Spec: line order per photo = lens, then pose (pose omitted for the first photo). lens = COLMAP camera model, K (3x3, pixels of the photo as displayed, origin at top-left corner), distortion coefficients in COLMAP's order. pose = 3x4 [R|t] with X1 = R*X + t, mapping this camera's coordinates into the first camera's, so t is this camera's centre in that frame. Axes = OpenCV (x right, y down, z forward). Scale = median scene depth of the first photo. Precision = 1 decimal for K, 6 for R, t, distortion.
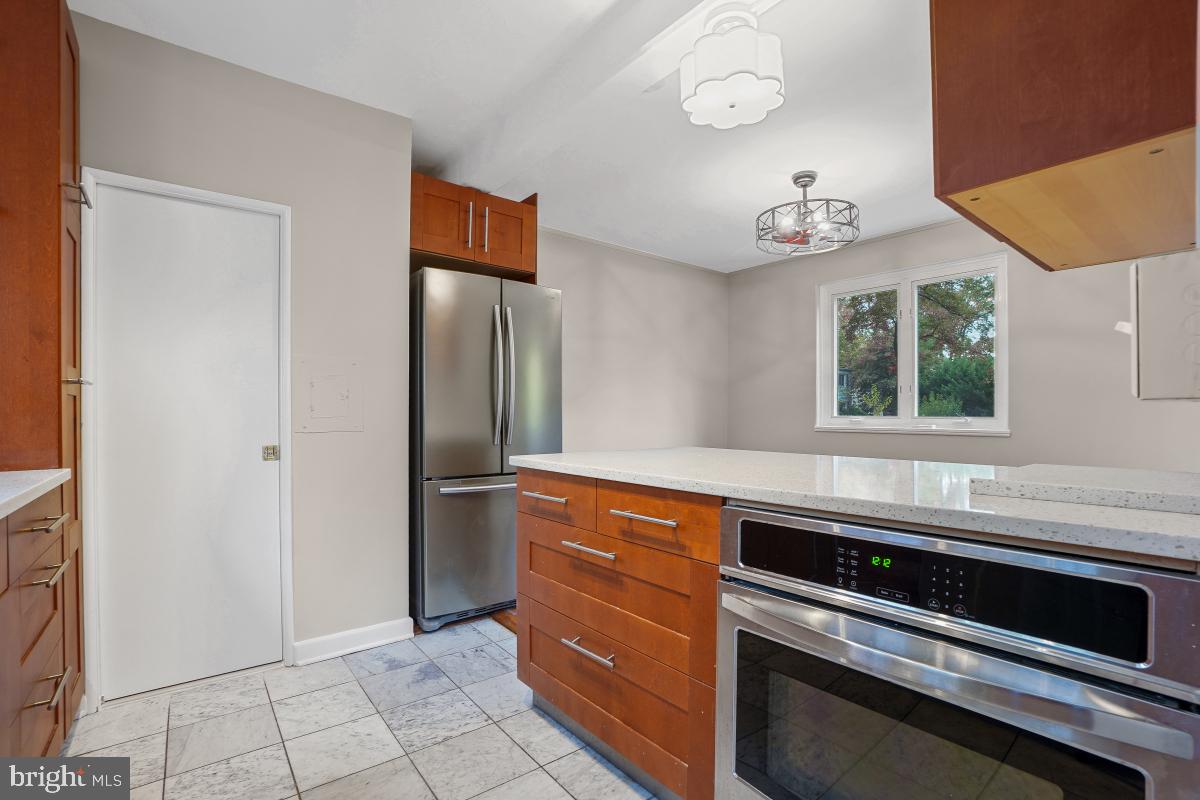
lens RADIAL K [[543.8, 0, 598.7], [0, 543.8, 405.1], [0, 0, 1]] dist [-0.027234, 0.001733]
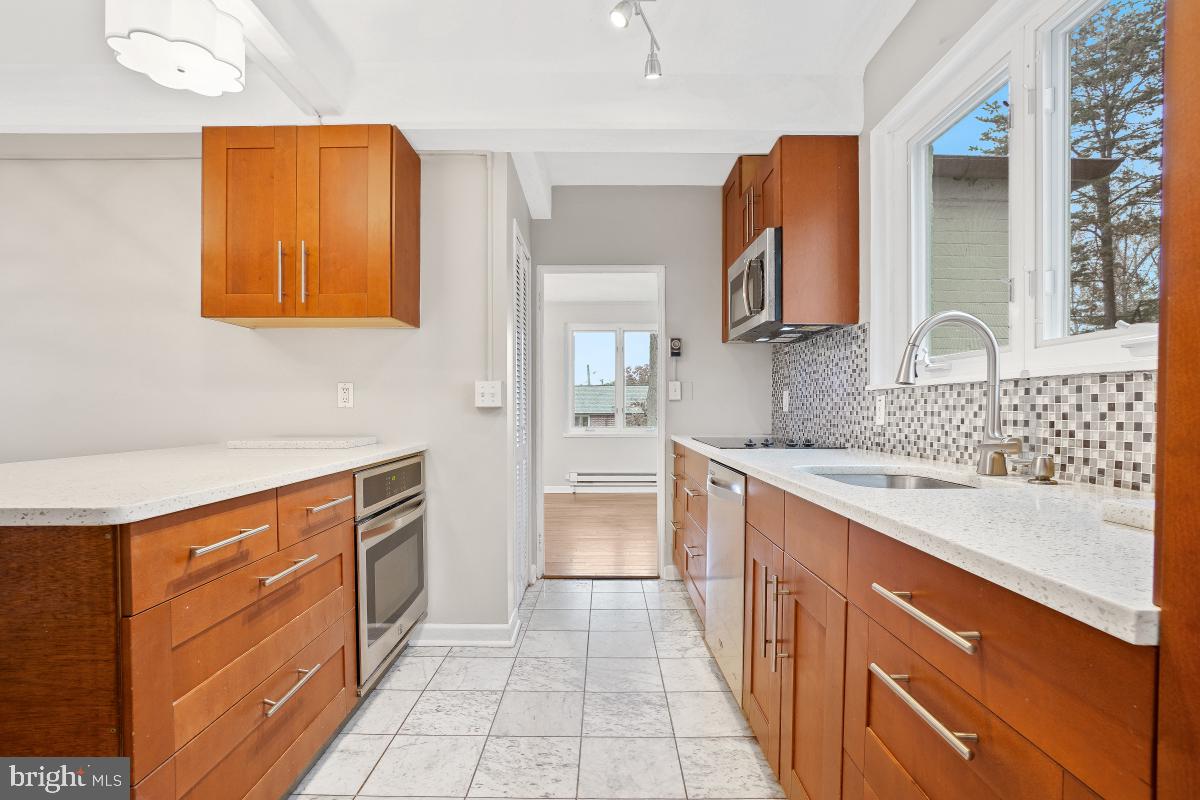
lens RADIAL K [[585.5, 0, 592.2], [0, 585.5, 418.9], [0, 0, 1]] dist [0.001072, 0.000136]
pose [[-0.775944, 0.004009, 0.630789, -0.962827], [0.007907, 0.999963, 0.003371, 0.027556], [-0.630752, 0.007604, -0.775947, 1.392962]]
